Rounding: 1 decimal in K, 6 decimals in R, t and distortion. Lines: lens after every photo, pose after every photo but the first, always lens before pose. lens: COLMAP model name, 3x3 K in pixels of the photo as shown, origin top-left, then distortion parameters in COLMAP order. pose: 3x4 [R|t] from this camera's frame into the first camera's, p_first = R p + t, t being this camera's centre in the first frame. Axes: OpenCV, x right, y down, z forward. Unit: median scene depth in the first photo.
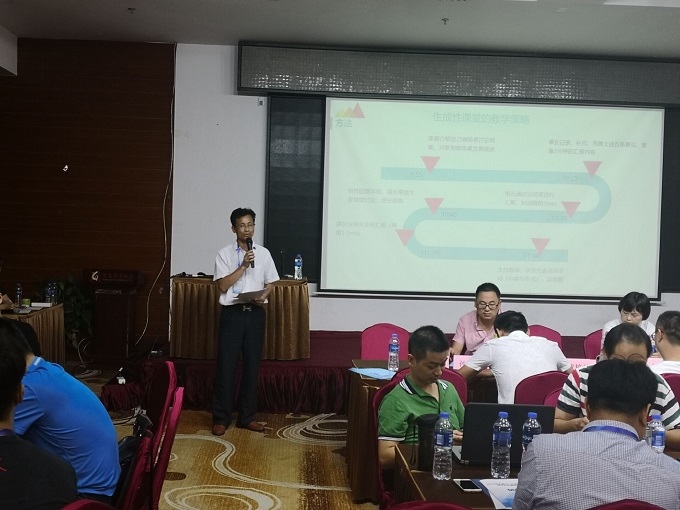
lens RADIAL K [[851.3, 0, 340.5], [0, 851.3, 255.8], [0, 0, 1]] dist [0.097880, 0.000000]
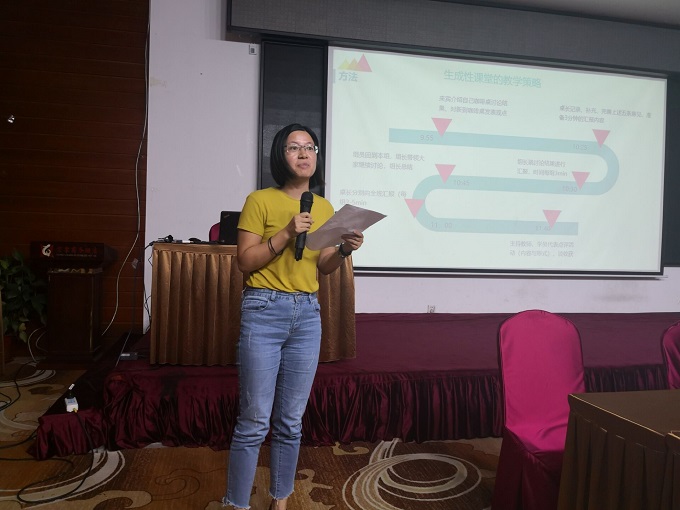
lens RADIAL K [[565.9, 0, 333.7], [0, 565.9, 252.3], [0, 0, 1]] dist [0.012546, -0.002146]
pose [[0.990552, -0.006400, 0.136992, -0.091897], [0.006932, 0.999970, -0.003406, 0.027019], [-0.136966, 0.004323, 0.990566, 0.424622]]
